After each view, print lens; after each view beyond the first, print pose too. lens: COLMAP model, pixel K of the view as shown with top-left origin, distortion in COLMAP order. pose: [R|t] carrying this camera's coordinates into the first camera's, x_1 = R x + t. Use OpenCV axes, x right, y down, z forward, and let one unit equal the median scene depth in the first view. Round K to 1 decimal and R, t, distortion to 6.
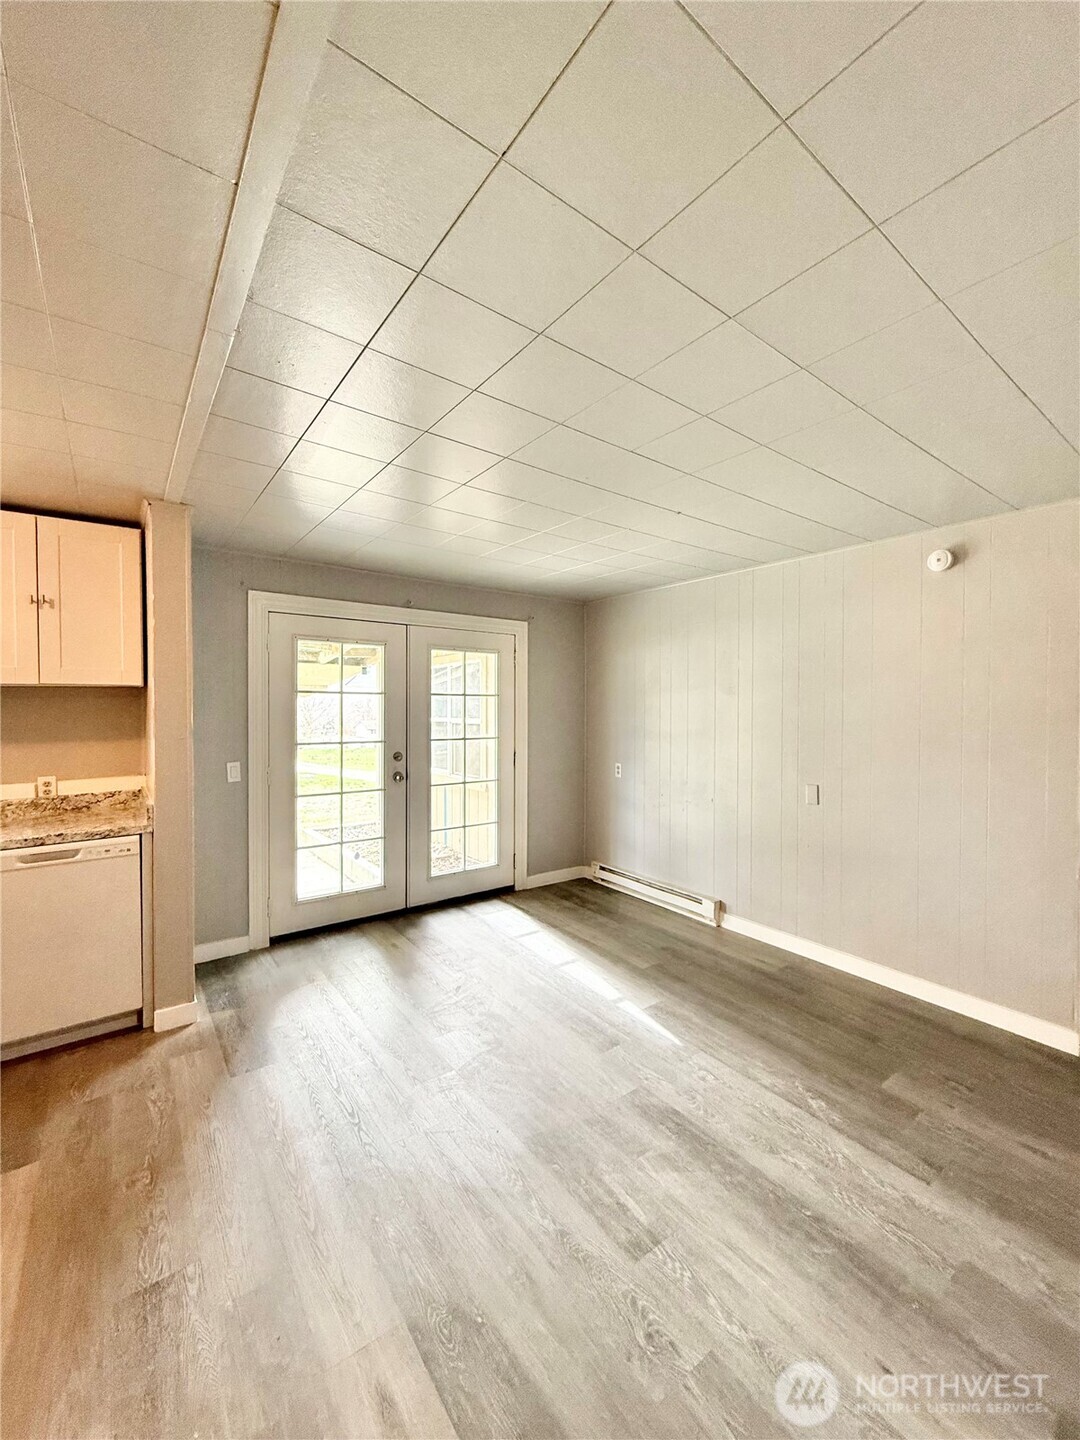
lens RADIAL K [[576.0, 0, 537.5], [0, 576.0, 716.4], [0, 0, 1]] dist [0.001084, 0.000094]
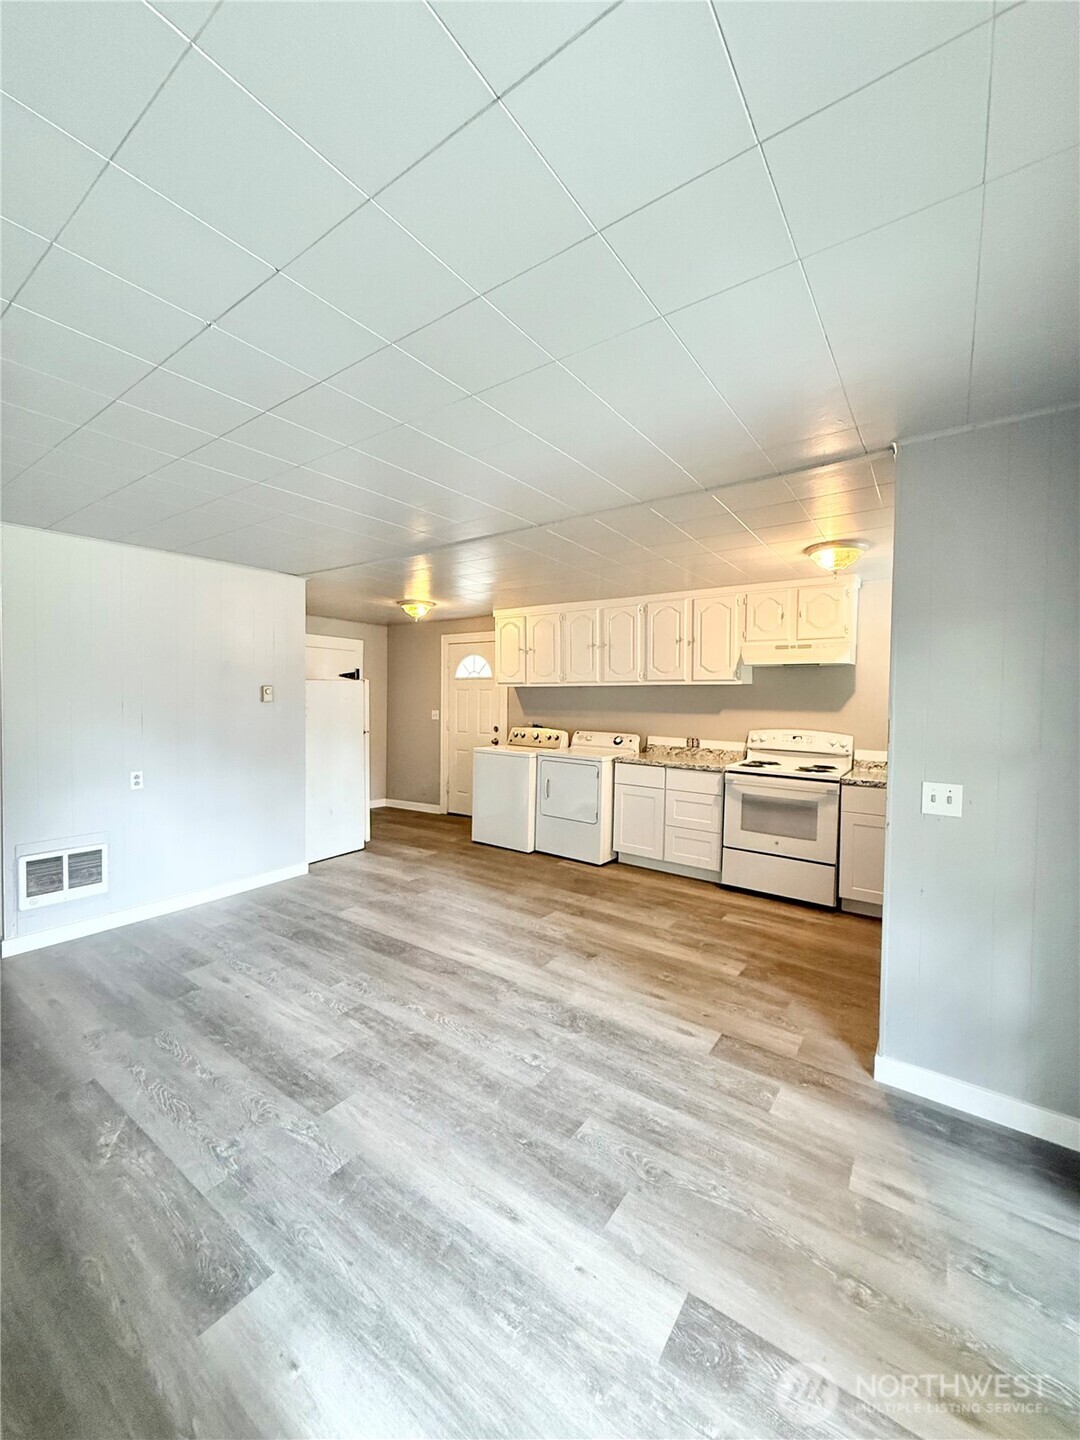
lens RADIAL K [[573.3, 0, 541.0], [0, 573.3, 715.7], [0, 0, 1]] dist [0.000230, -0.000032]
pose [[-0.950218, -0.003748, -0.311562, 0.123837], [-0.018604, 0.998826, 0.044722, -0.013015], [0.311029, 0.048291, -0.949173, 1.775177]]
